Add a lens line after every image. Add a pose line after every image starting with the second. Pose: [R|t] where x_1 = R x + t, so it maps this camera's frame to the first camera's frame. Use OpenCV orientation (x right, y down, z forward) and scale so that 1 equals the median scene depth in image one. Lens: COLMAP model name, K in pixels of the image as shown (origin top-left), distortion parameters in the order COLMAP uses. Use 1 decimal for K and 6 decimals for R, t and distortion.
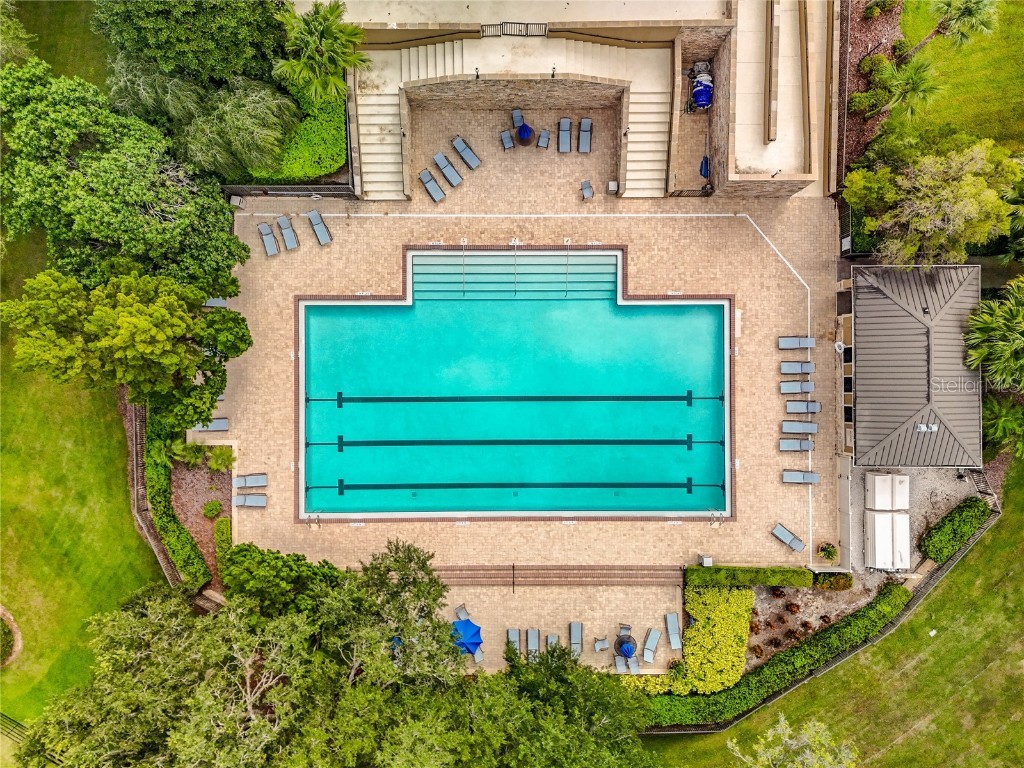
lens RADIAL K [[771.2, 0, 511.3], [0, 771.2, 382.0], [0, 0, 1]] dist [0.008789, -0.003798]
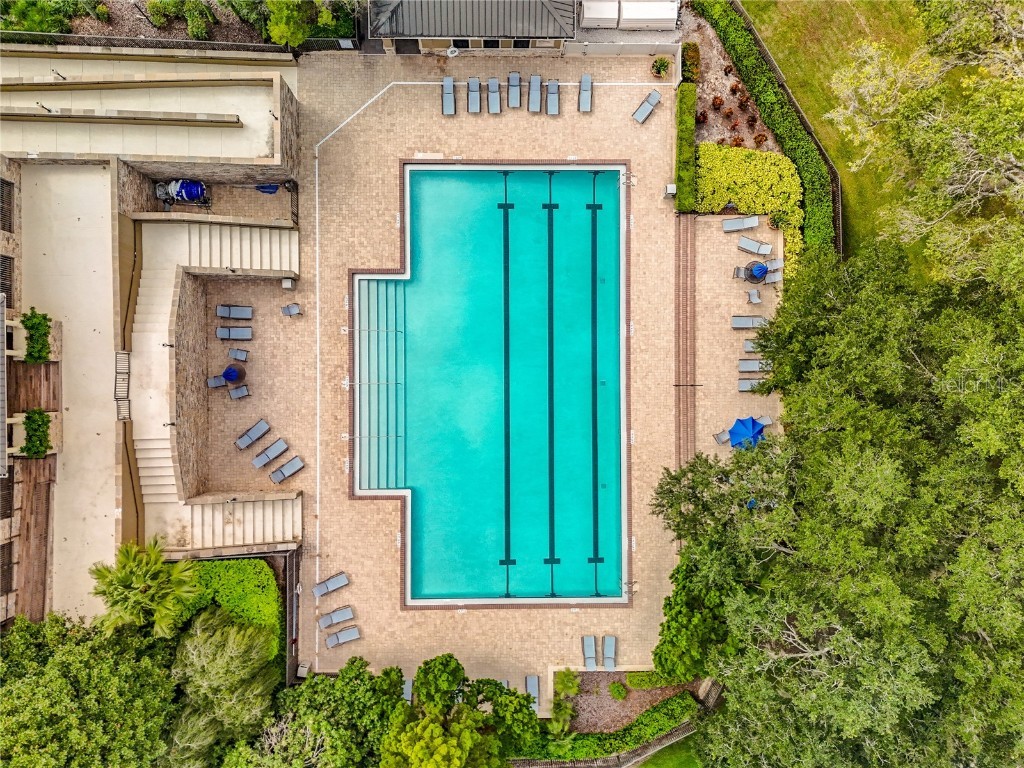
lens RADIAL K [[771.2, 0, 514.8], [0, 771.2, 384.7], [0, 0, 1]] dist [0.008789, -0.003798]
pose [[-0.000291, -0.999993, -0.003613, 0.008334], [0.999423, -0.000413, 0.033950, -0.000727], [-0.033951, -0.003601, 0.999417, 0.020257]]
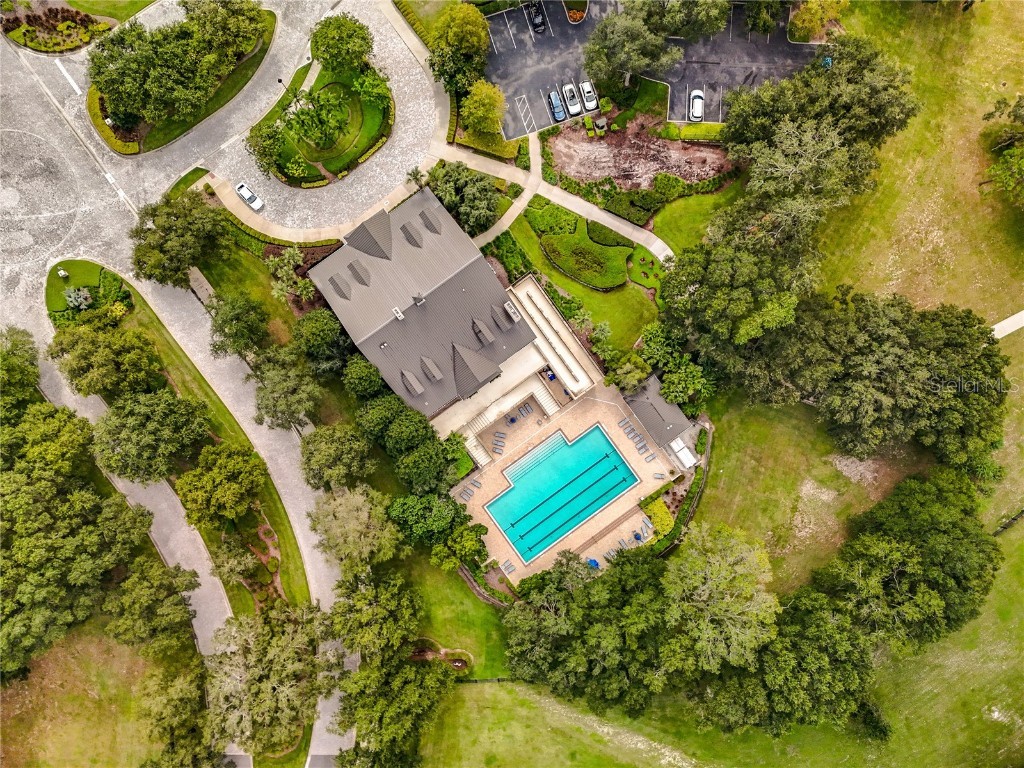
lens RADIAL K [[771.2, 0, 509.4], [0, 771.2, 378.2], [0, 0, 1]] dist [0.008789, -0.003798]
pose [[0.811998, -0.583275, 0.021200, 0.041576], [0.583526, 0.812054, -0.008080, -0.469844], [-0.012503, 0.018932, 0.999743, -2.214155]]
